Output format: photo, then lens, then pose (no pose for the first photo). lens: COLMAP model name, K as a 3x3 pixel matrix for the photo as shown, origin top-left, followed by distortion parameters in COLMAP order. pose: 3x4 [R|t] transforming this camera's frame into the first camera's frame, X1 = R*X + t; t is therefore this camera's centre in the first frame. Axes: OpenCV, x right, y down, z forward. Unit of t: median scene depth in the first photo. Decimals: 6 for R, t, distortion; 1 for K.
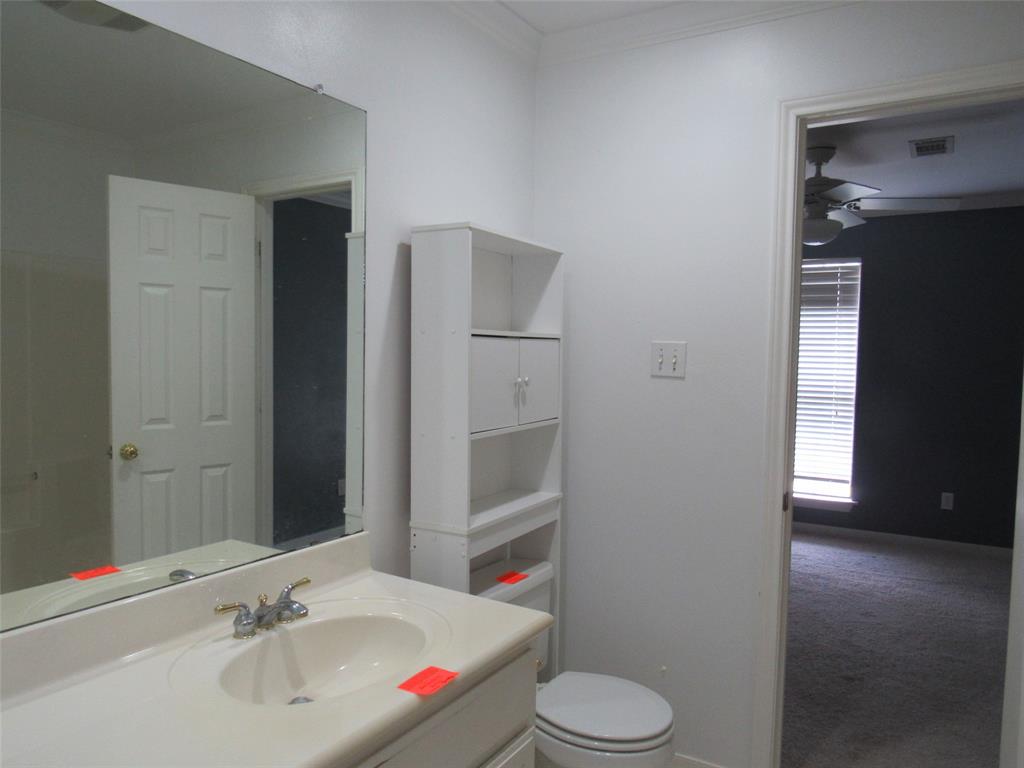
lens RADIAL K [[730.9, 0, 508.3], [0, 730.9, 386.6], [0, 0, 1]] dist [-0.010389, -0.002750]
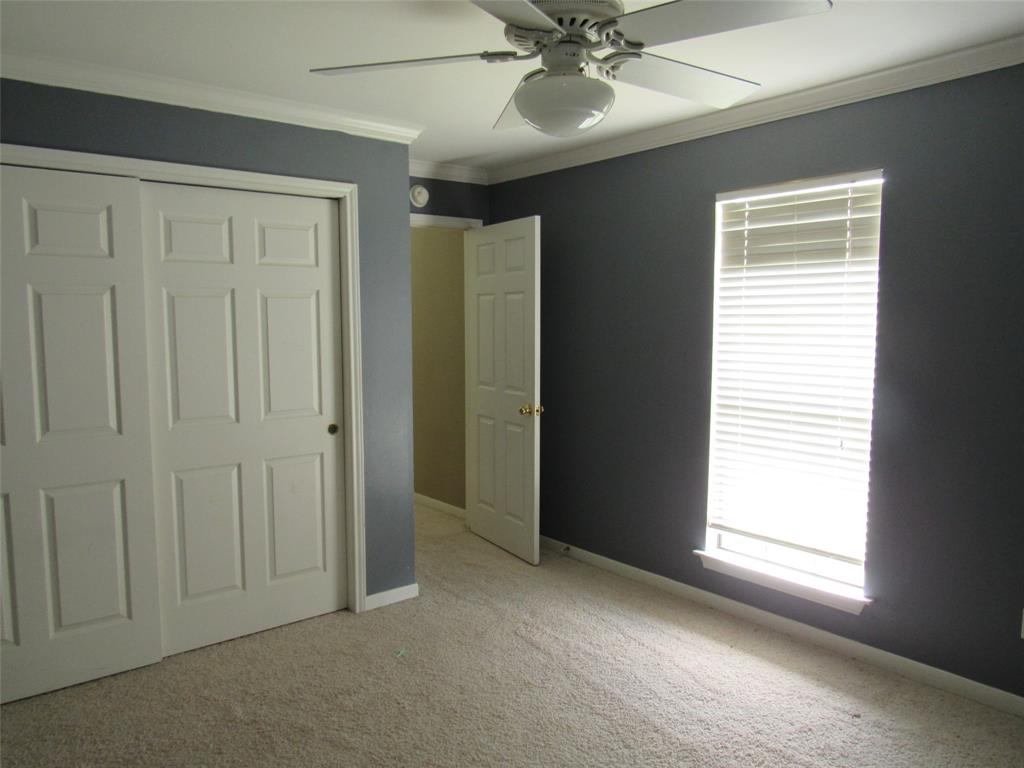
lens RADIAL K [[742.4, 0, 512.0], [0, 742.4, 384.0], [0, 0, 1]] dist [0.004708, 0.001998]
pose [[0.947992, 0.010433, -0.318124, 0.392403], [0.004647, 0.998903, 0.046607, -0.040006], [0.318262, -0.045661, 0.946903, 0.359589]]
